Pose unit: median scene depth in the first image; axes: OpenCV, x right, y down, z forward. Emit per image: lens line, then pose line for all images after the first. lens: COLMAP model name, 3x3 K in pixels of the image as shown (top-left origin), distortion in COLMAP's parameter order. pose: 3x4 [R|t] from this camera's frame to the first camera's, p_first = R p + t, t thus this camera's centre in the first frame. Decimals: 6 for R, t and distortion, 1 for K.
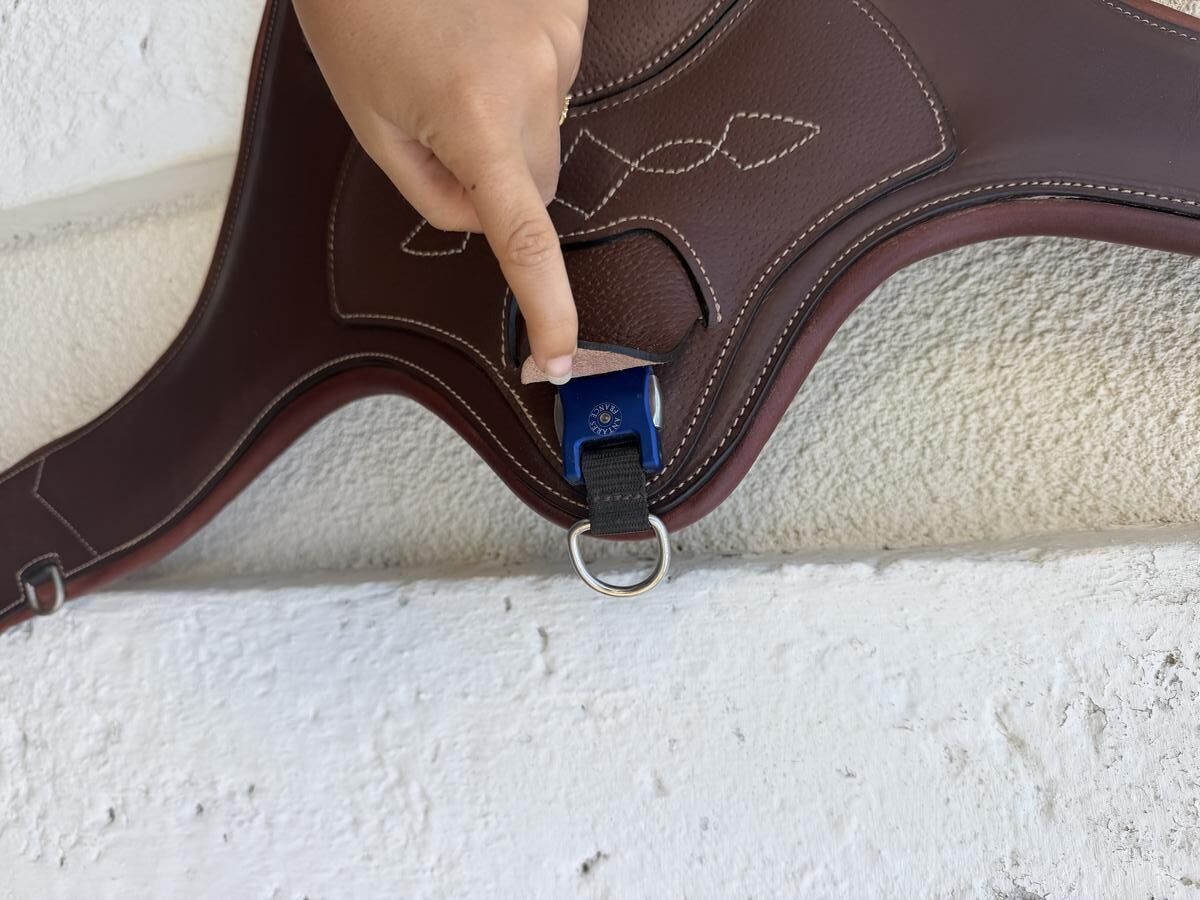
lens RADIAL K [[890.6, 0, 594.1], [0, 890.6, 450.2], [0, 0, 1]] dist [-0.007665, -0.024642]
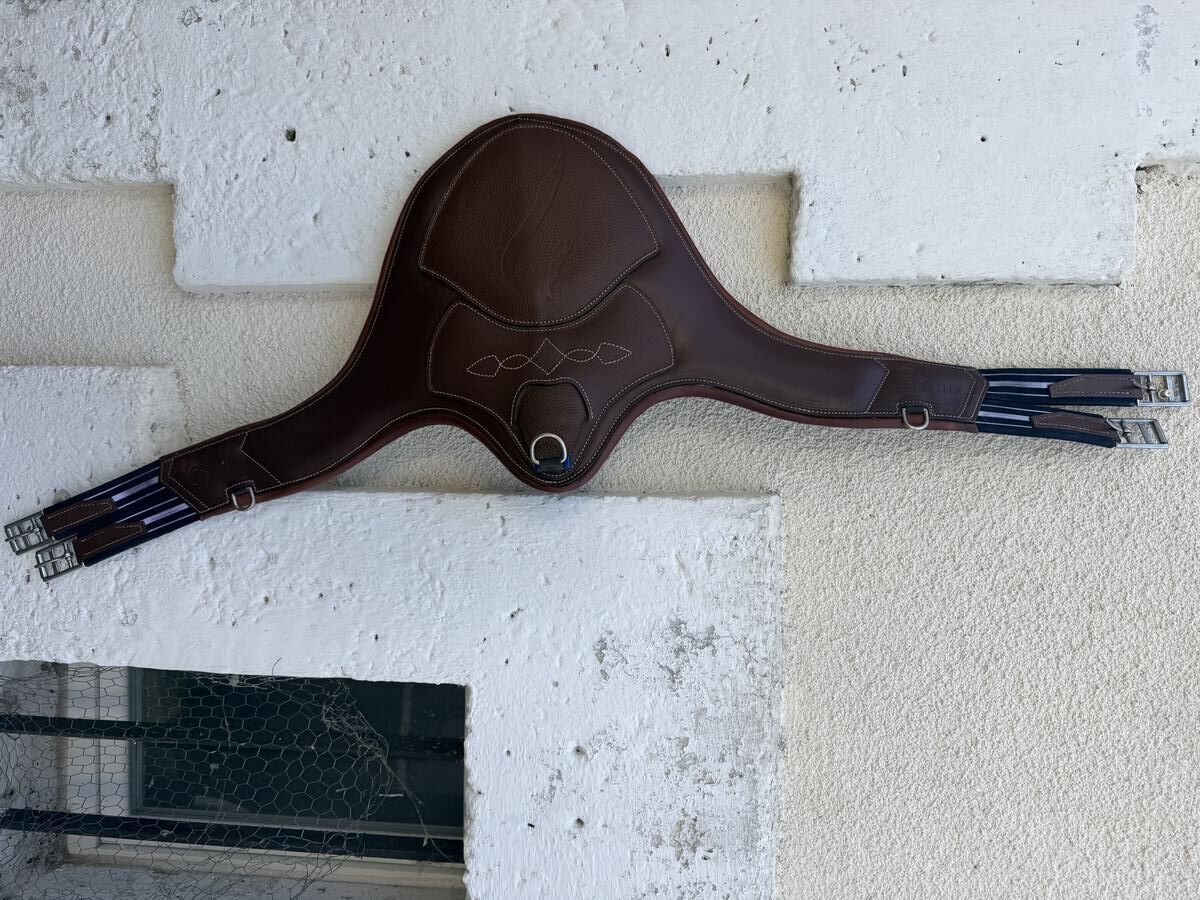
lens RADIAL K [[890.6, 0, 608.1], [0, 890.6, 454.6], [0, 0, 1]] dist [-0.007665, -0.024642]
pose [[0.975678, 0.080837, 0.203760, -0.276567], [-0.092058, 0.994682, 0.046190, -0.096892], [-0.198943, -0.063824, 0.977931, -1.349325]]
